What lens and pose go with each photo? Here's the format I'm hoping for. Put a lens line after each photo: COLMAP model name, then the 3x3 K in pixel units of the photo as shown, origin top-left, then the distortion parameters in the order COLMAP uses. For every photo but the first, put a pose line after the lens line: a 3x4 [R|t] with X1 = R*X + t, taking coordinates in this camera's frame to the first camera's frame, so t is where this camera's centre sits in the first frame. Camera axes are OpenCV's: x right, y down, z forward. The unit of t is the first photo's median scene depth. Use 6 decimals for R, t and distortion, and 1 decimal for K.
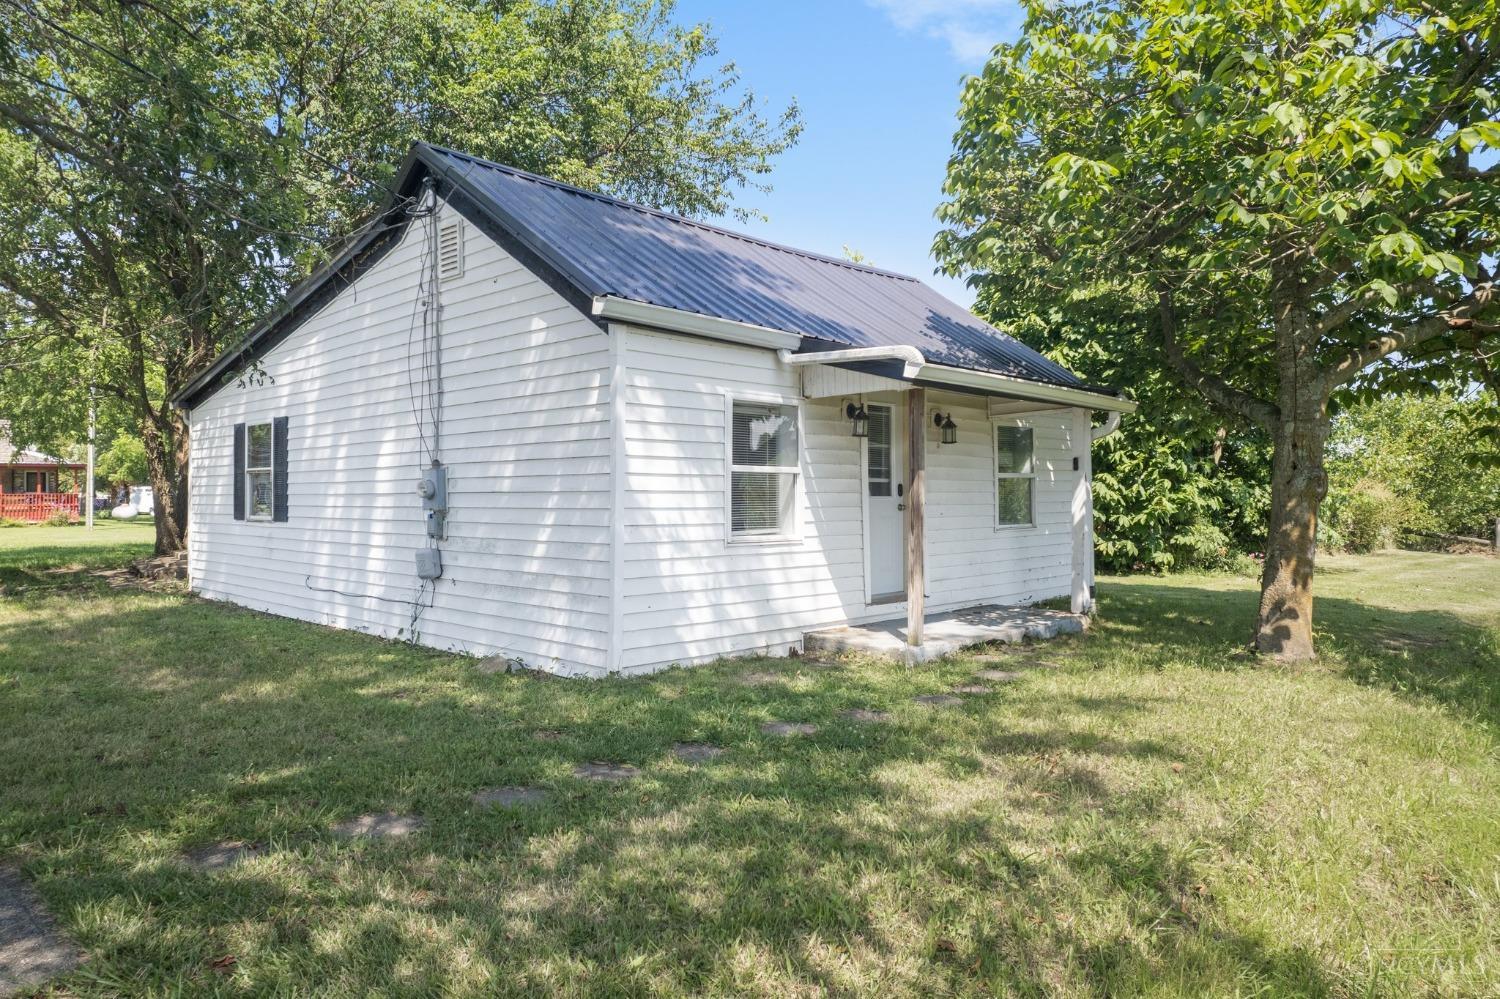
lens RADIAL K [[950.3, 0, 750.0], [0, 950.3, 499.5], [0, 0, 1]] dist [-0.073812, 0.080337]
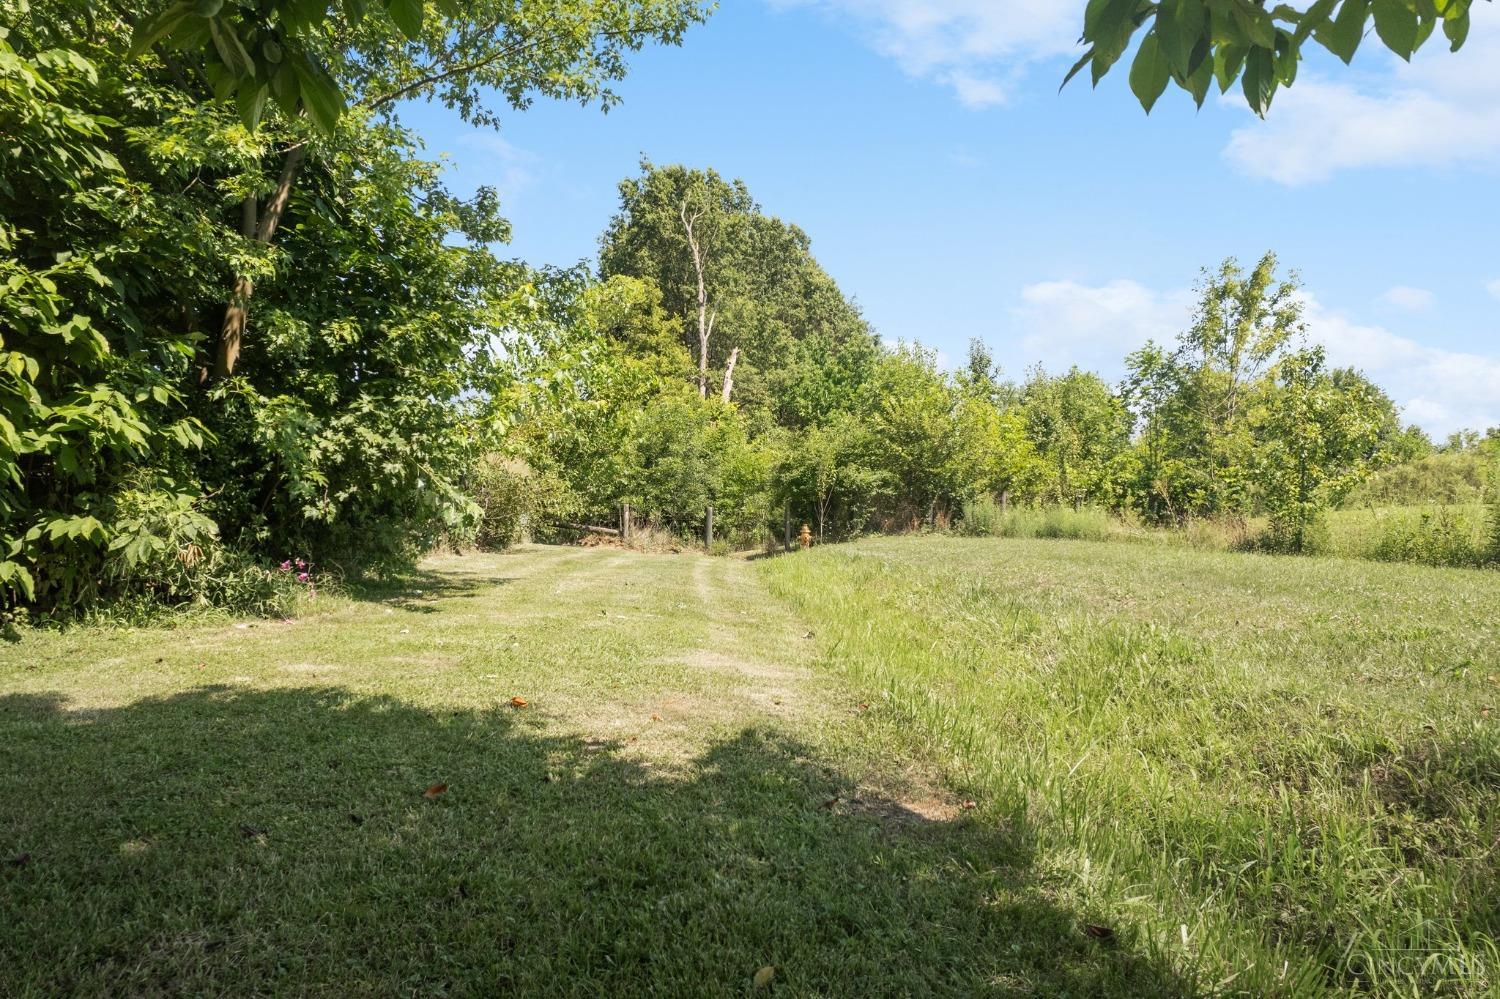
lens RADIAL K [[950.3, 0, 750.0], [0, 950.3, 499.5], [0, 0, 1]] dist [-0.073812, 0.080337]
pose [[0.661662, -0.000193, 0.749802, 0.240756], [0.003363, 0.999991, -0.002710, 0.021900], [-0.749794, 0.004315, 0.661657, 0.377072]]
